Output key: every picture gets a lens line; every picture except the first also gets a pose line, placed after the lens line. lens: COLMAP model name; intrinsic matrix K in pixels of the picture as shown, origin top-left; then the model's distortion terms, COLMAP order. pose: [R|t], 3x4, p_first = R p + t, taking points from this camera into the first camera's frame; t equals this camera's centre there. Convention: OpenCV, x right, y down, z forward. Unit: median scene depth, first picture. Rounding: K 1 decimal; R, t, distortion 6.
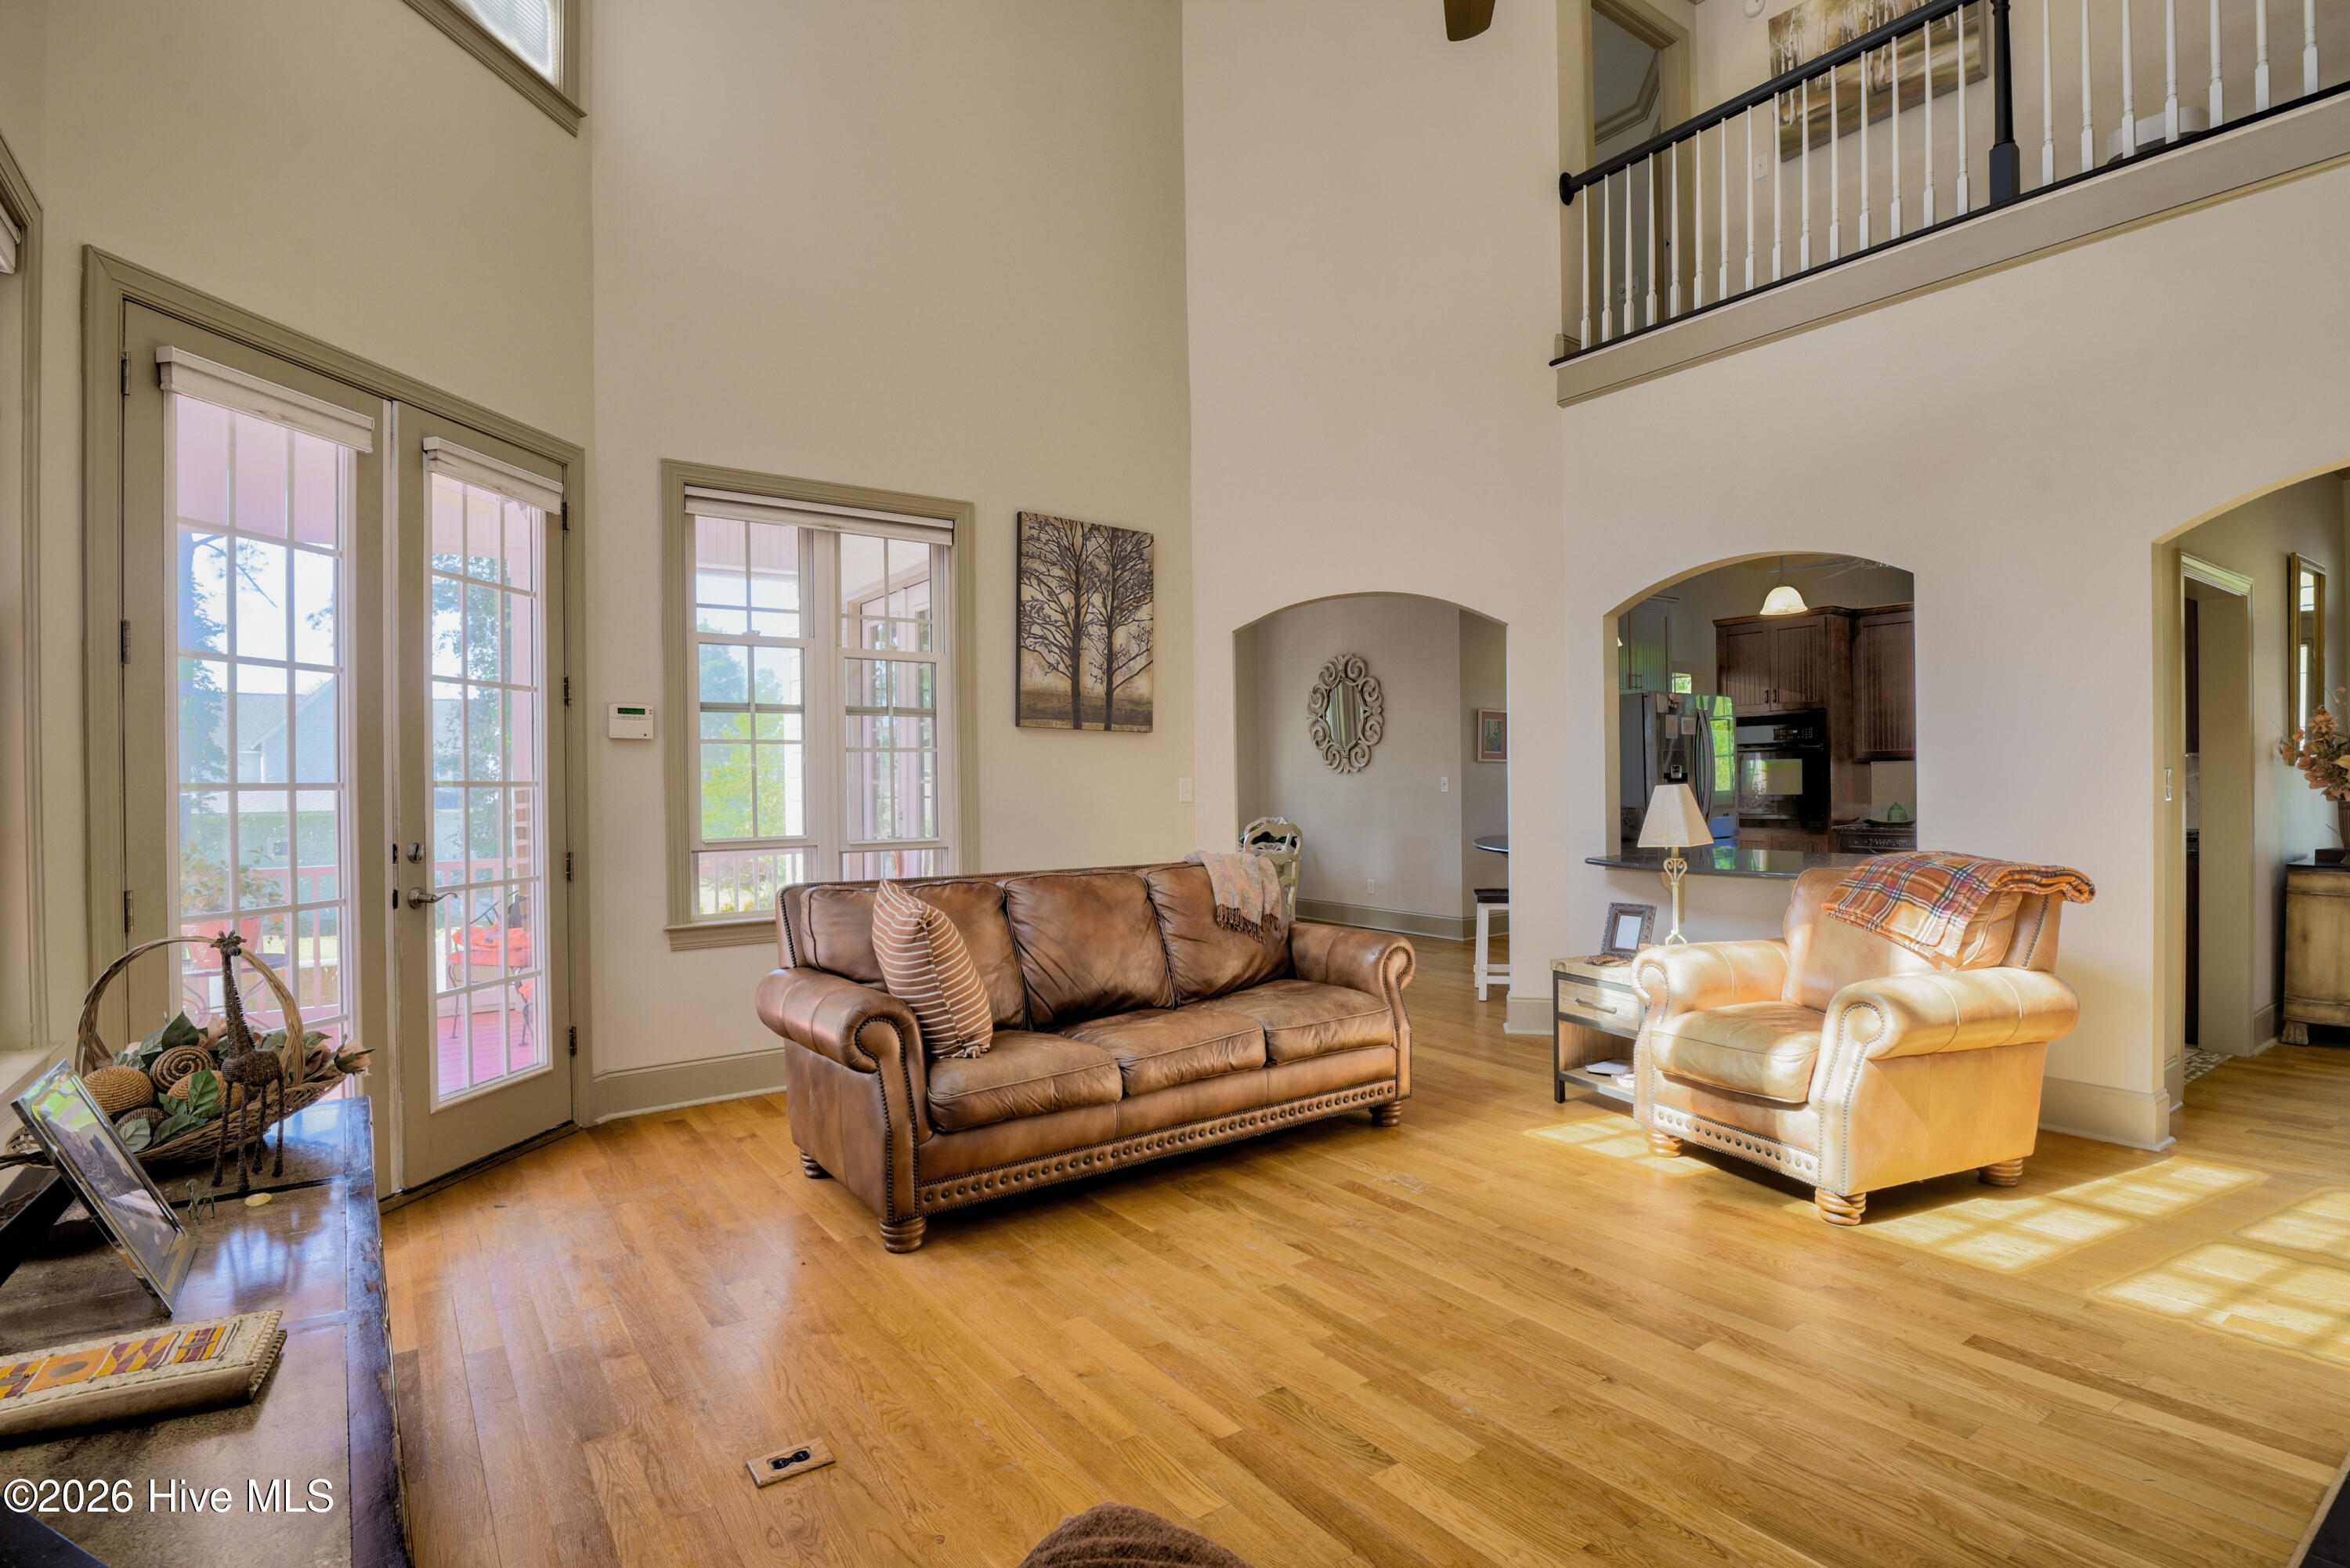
lens RADIAL K [[1139.1, 0, 1182.6], [0, 1139.1, 786.3], [0, 0, 1]] dist [-0.019327, -0.000410]
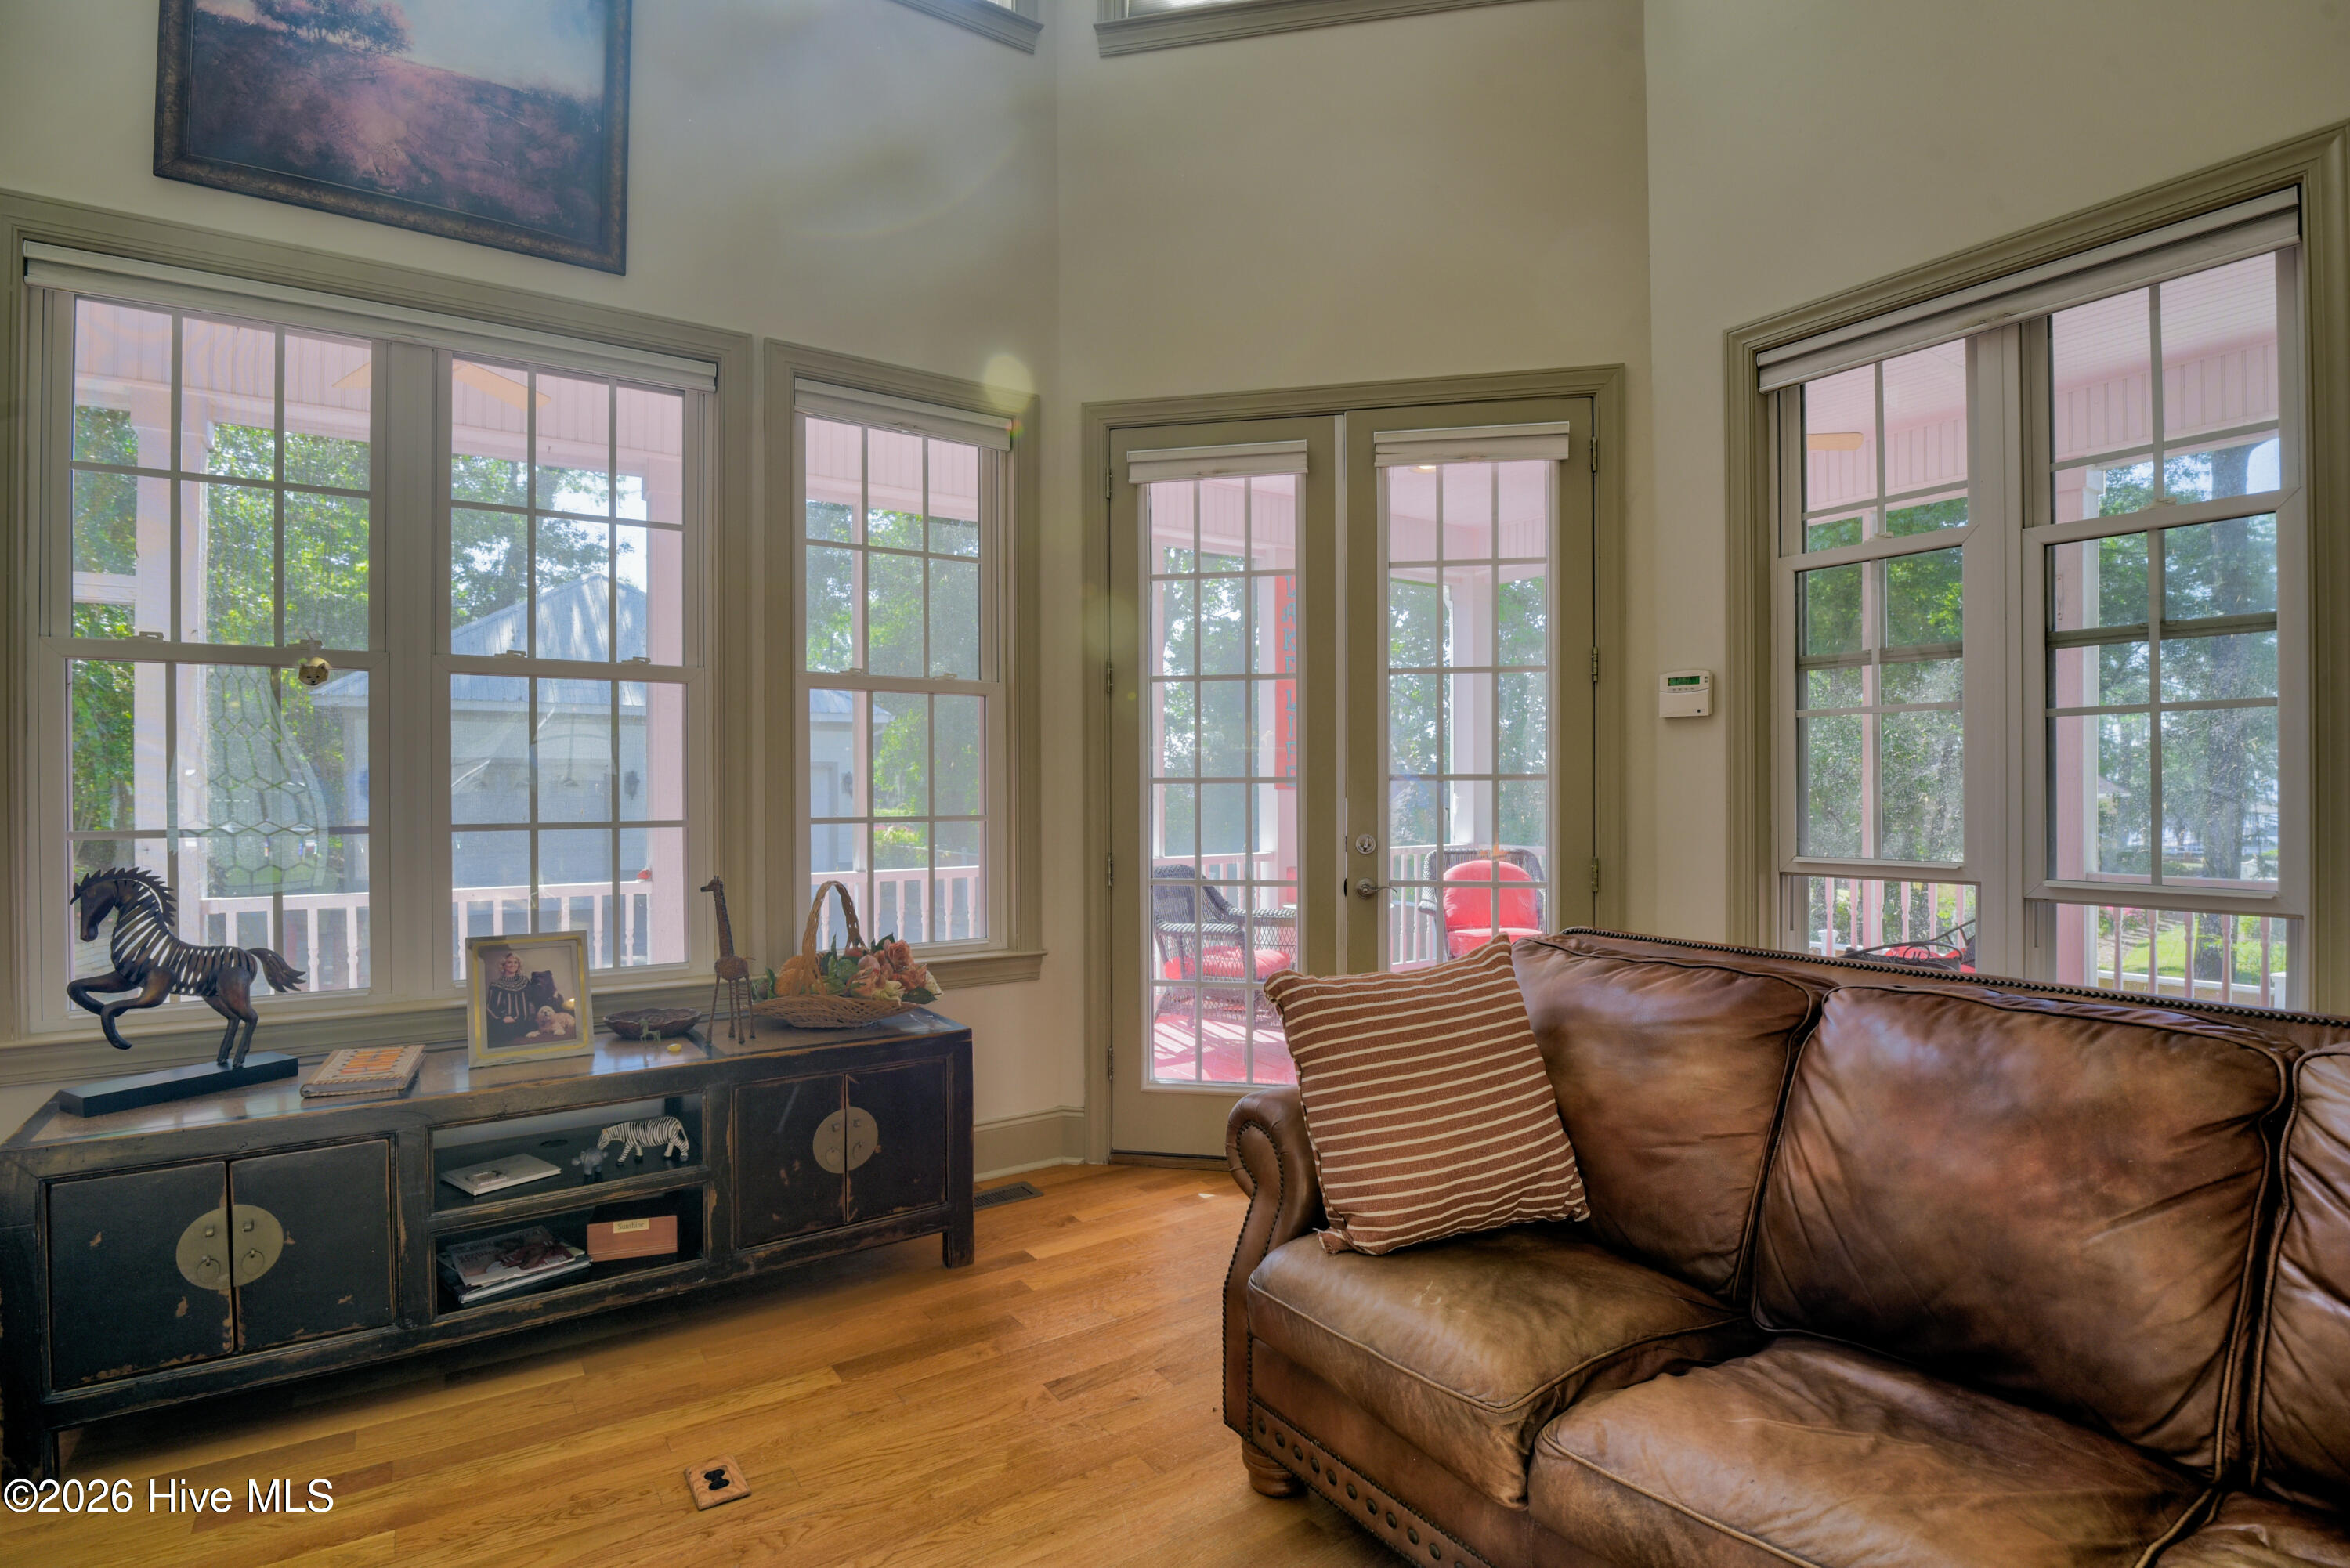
lens RADIAL K [[1156.5, 0, 1175.0], [0, 1156.5, 784.0], [0, 0, 1]] dist [-0.024973, -0.001156]
pose [[-0.023216, -0.001296, -0.999730, 0.355112], [0.000923, 0.999999, -0.001318, 0.004493], [0.999730, -0.000953, -0.023215, 0.818356]]
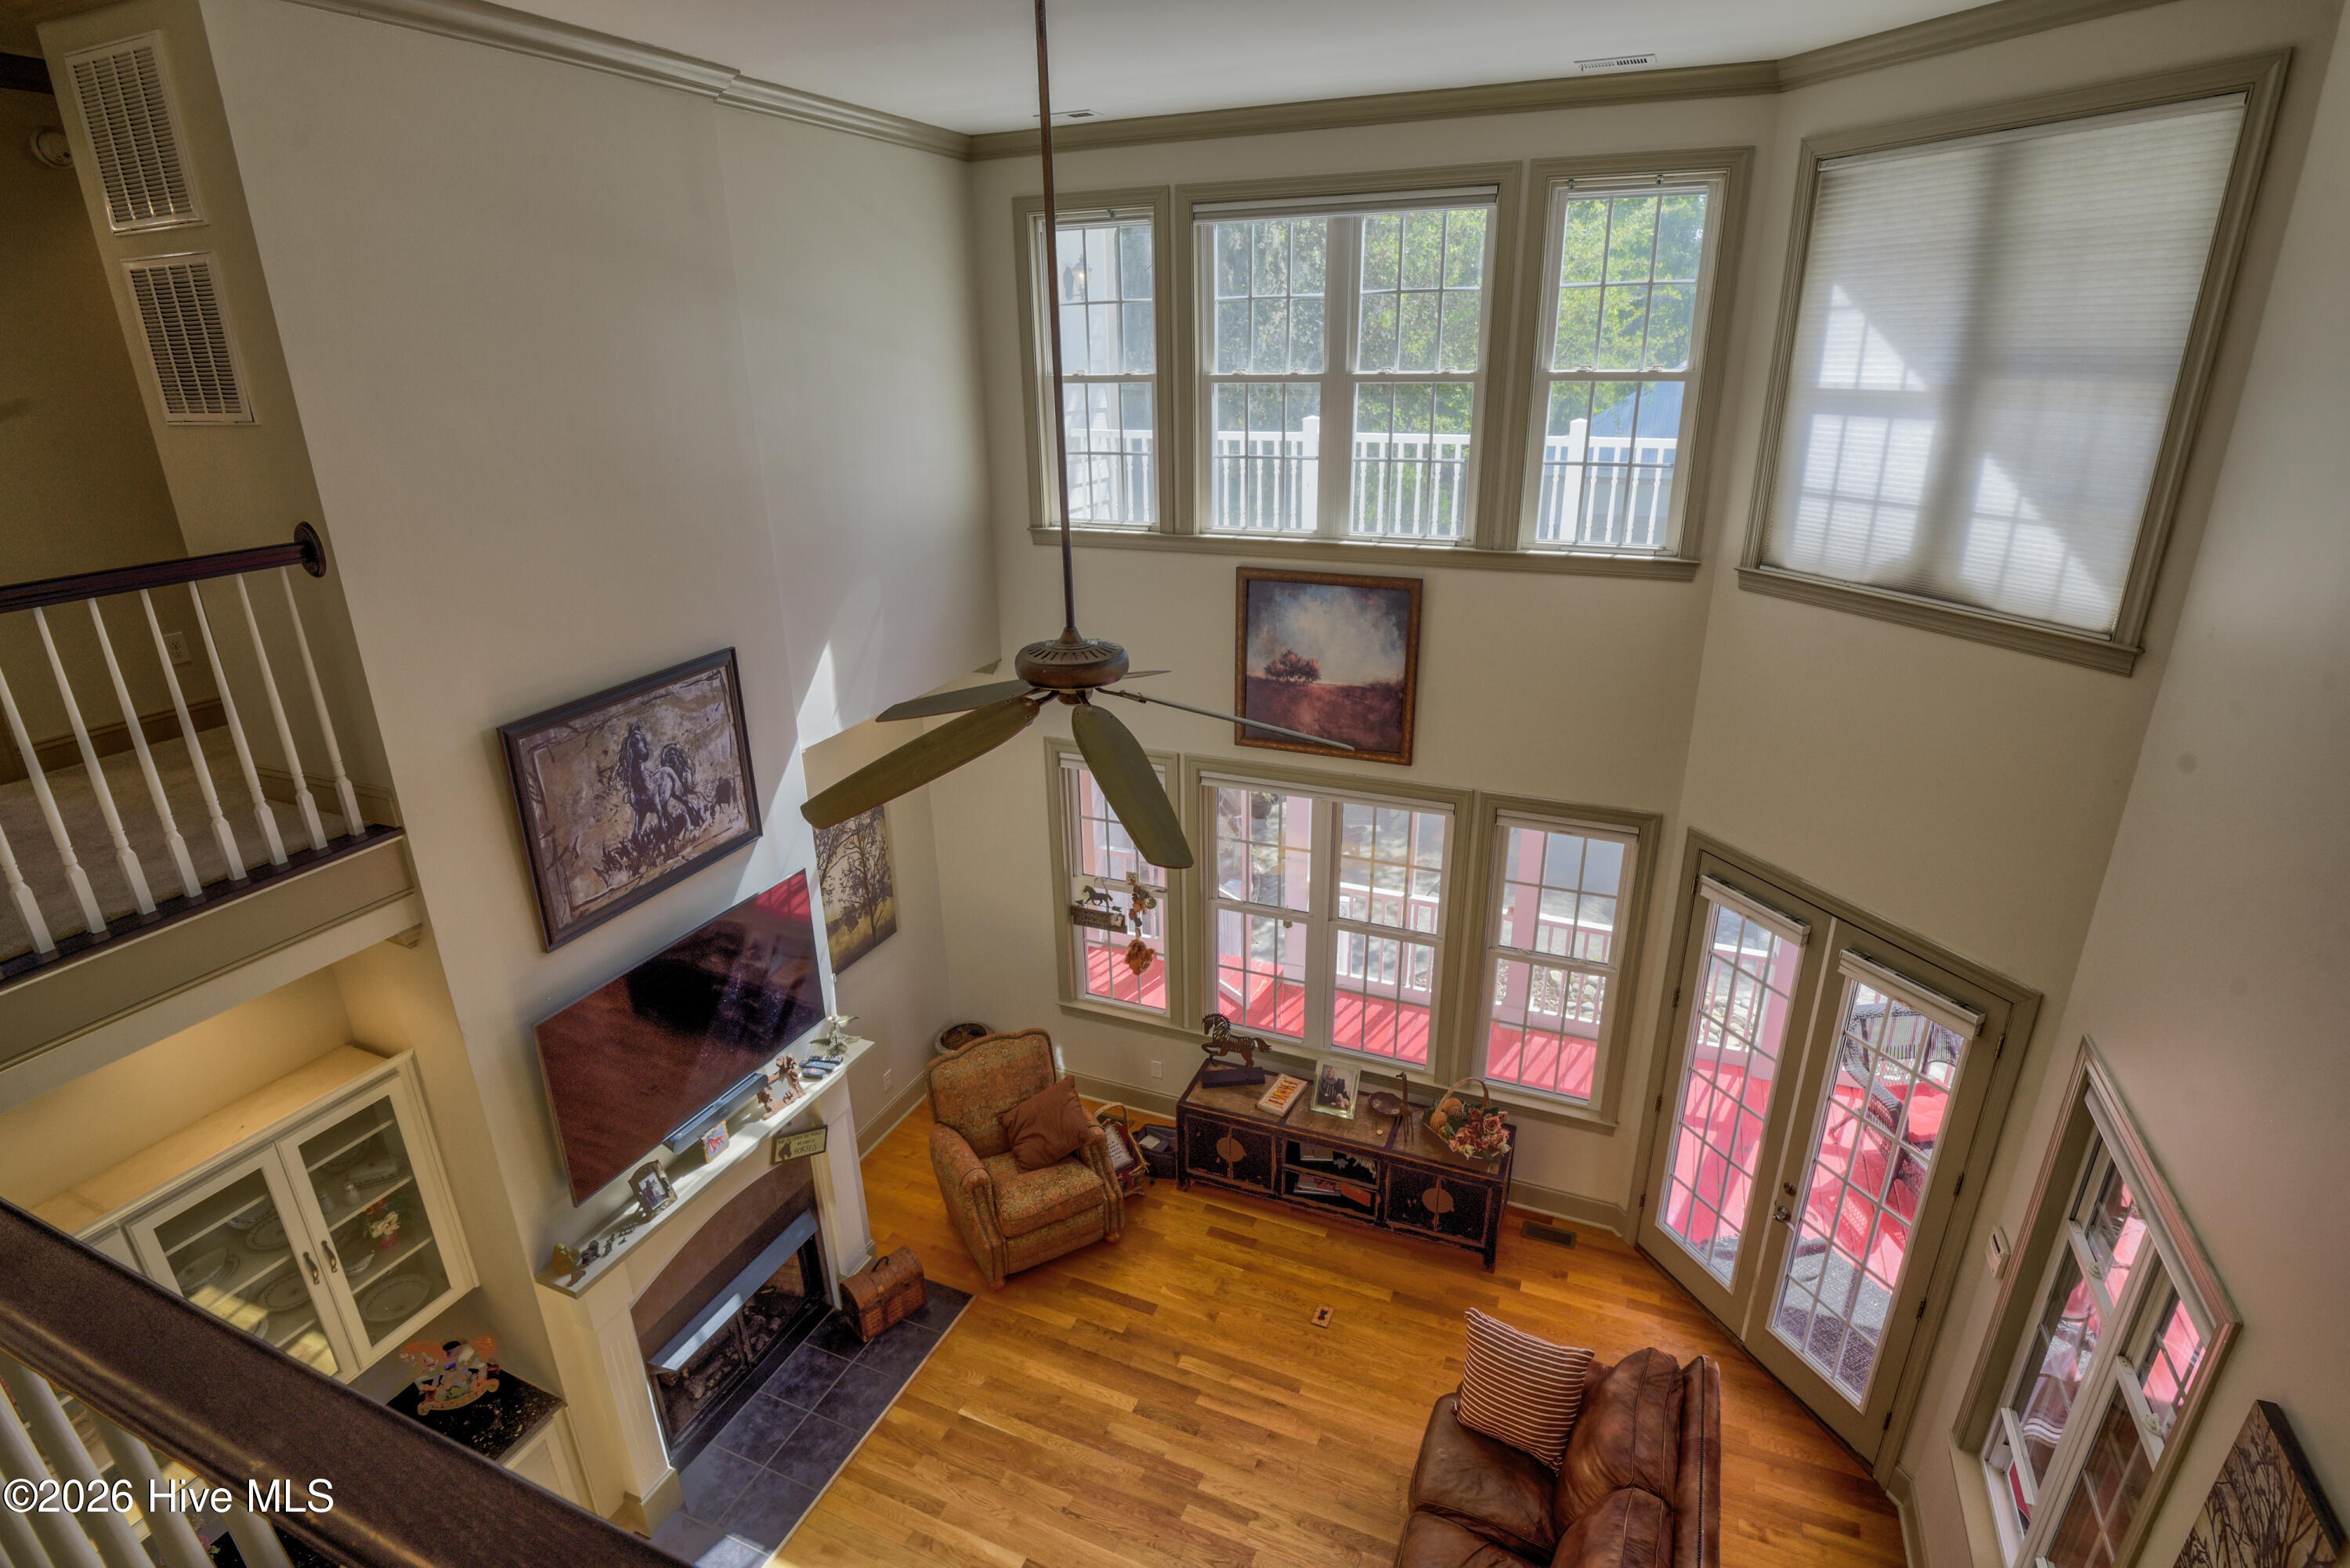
lens RADIAL K [[1139.1, 0, 1182.6], [0, 1139.1, 786.3], [0, 0, 1]] dist [-0.019327, -0.000410]
pose [[-0.853349, 0.199865, -0.481507, 0.604490], [0.018865, 0.934828, 0.354599, -0.948231], [0.520999, 0.293513, -0.801505, 1.559504]]
